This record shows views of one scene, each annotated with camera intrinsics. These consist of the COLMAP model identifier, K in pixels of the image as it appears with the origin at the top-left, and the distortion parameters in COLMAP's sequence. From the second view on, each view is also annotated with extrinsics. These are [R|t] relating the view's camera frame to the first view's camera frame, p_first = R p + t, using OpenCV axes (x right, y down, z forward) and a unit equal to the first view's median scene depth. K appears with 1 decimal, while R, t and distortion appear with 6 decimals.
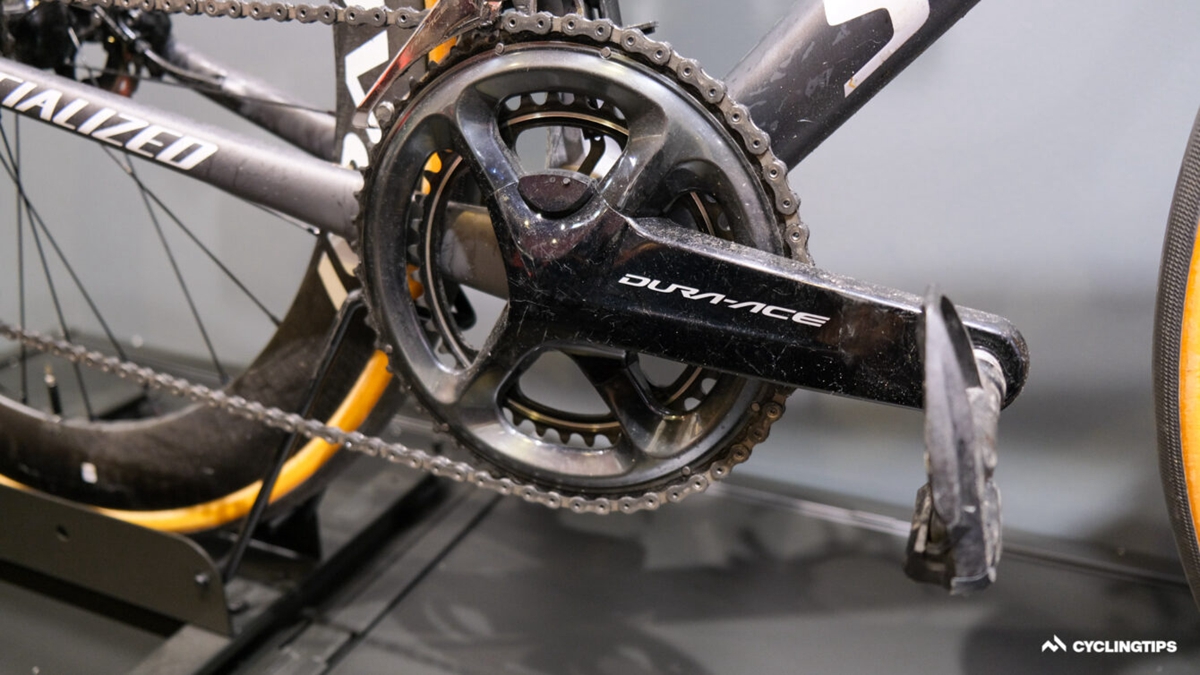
lens RADIAL K [[1007.5, 0, 593.4], [0, 1007.5, 347.6], [0, 0, 1]] dist [-0.027627, 0.001468]
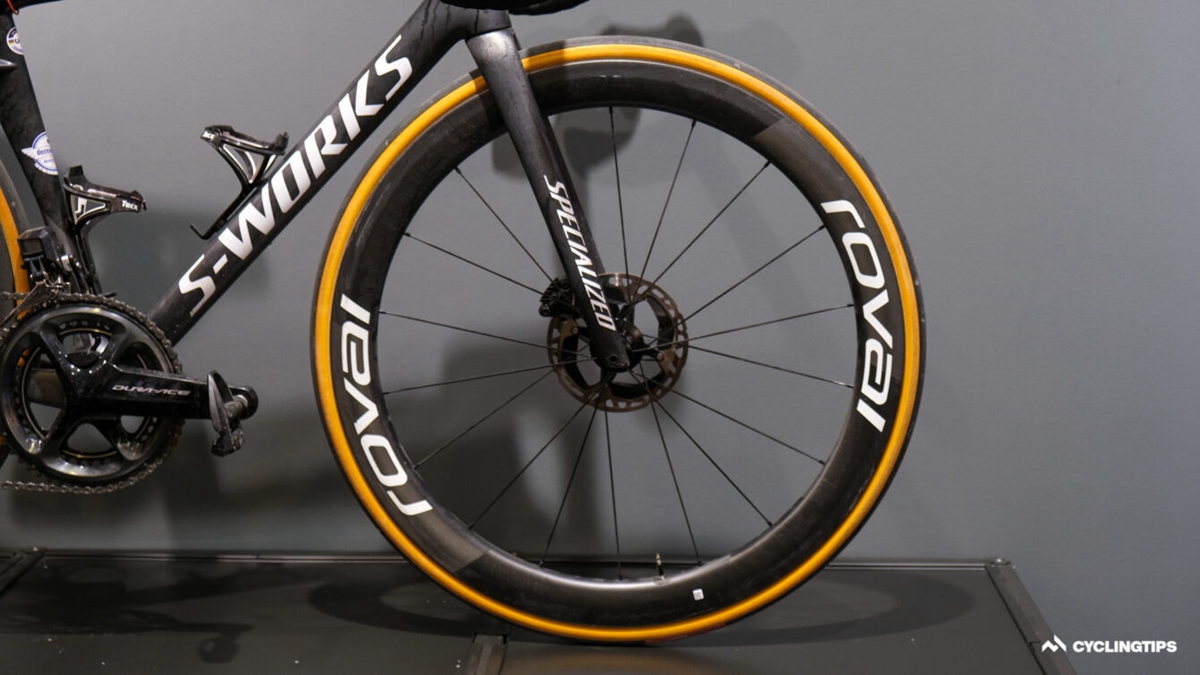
lens RADIAL K [[1826.6, 0, 610.5], [0, 1826.6, 346.5], [0, 0, 1]] dist [0.068134, 0.000000]
pose [[0.930221, -0.068175, 0.360612, -0.498363], [0.137634, 0.975684, -0.170580, 0.844295], [-0.340214, 0.208310, 0.916985, -3.975058]]
